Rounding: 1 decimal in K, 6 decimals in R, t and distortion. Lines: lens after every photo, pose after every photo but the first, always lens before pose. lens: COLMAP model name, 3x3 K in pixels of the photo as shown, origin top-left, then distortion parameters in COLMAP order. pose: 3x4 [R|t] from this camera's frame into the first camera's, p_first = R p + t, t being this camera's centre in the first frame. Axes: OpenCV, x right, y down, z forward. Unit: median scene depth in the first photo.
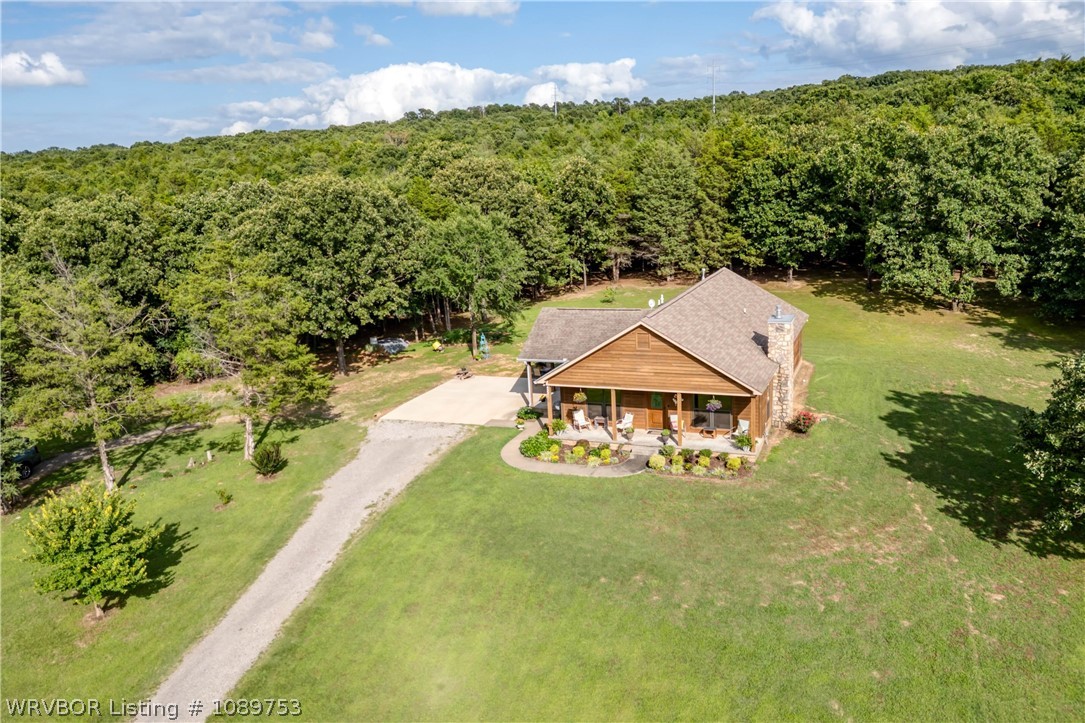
lens RADIAL K [[842.1, 0, 550.3], [0, 842.1, 361.0], [0, 0, 1]] dist [0.085714, -0.021162]
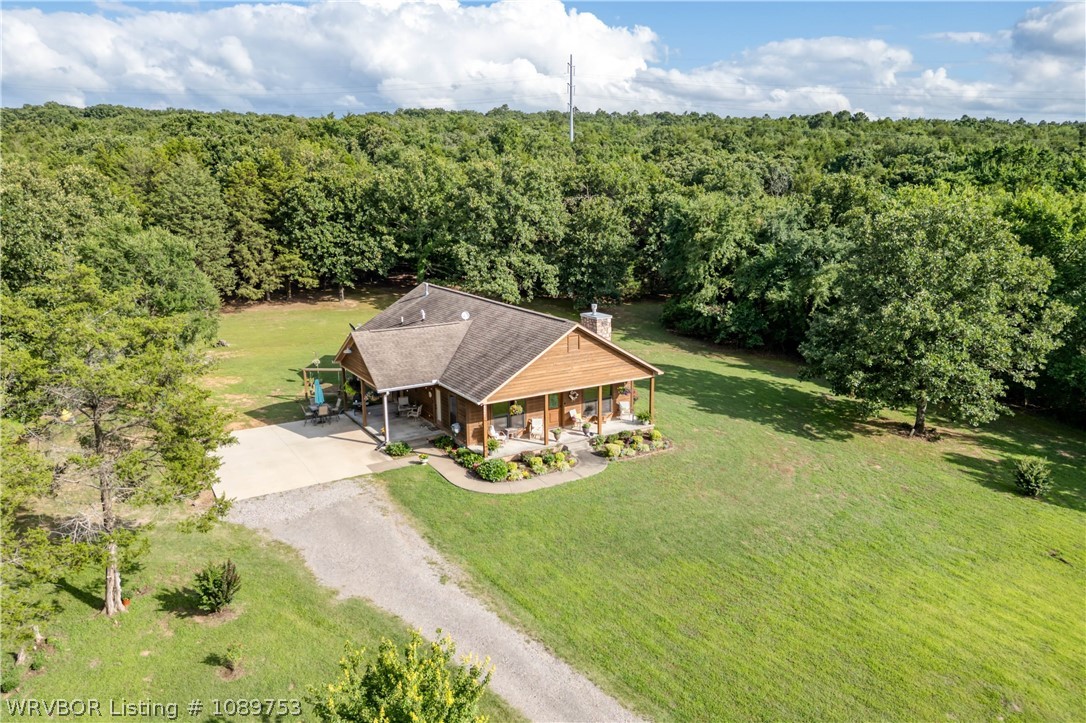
lens RADIAL K [[790.7, 0, 550.9], [0, 790.7, 365.3], [0, 0, 1]] dist [0.075148, -0.055037]
pose [[0.595926, -0.133824, 0.791810, -0.469327], [0.154120, 0.986746, 0.050778, -0.034187], [-0.788111, 0.091774, 0.608653, 0.286093]]
